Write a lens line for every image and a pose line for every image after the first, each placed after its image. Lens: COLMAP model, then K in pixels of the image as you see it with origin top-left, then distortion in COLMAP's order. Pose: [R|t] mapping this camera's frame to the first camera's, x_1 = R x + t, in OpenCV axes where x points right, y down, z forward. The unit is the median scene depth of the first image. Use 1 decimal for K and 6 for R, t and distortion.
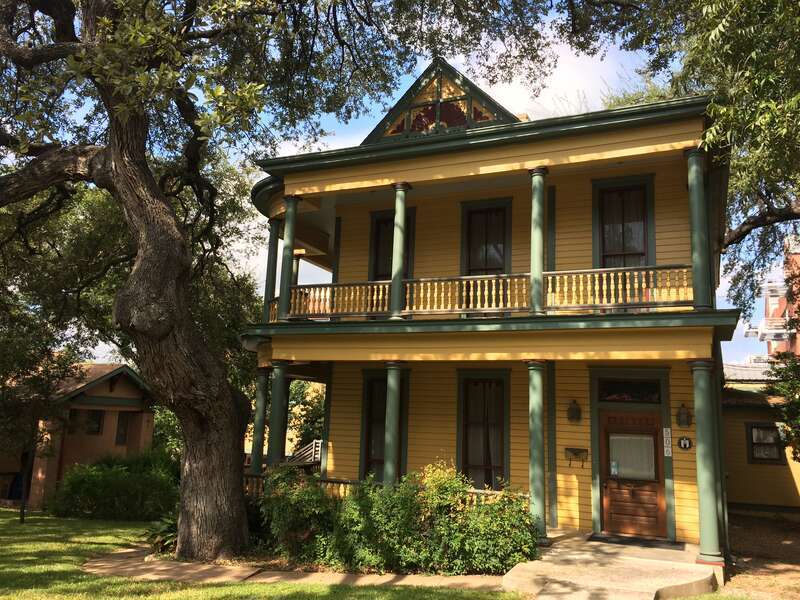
lens RADIAL K [[675.4, 0, 400.0], [0, 675.4, 300.0], [0, 0, 1]] dist [0.109113, -0.156006]
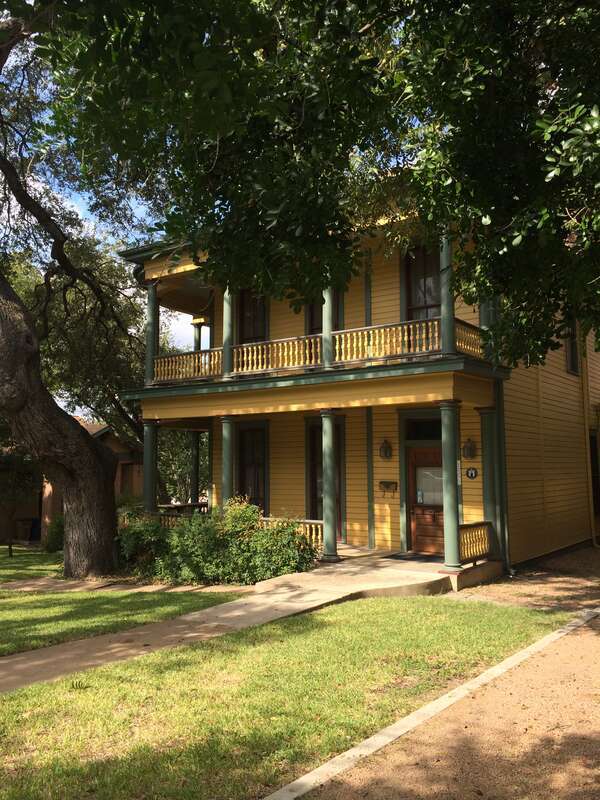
lens RADIAL K [[675.4, 0, 300.0], [0, 675.4, 400.0], [0, 0, 1]] dist [0.109113, -0.156006]
pose [[0.977436, -0.062318, -0.201829, 0.360161], [0.078714, 0.994128, 0.074252, -0.014939], [0.196017, -0.088464, 0.976602, -0.132020]]
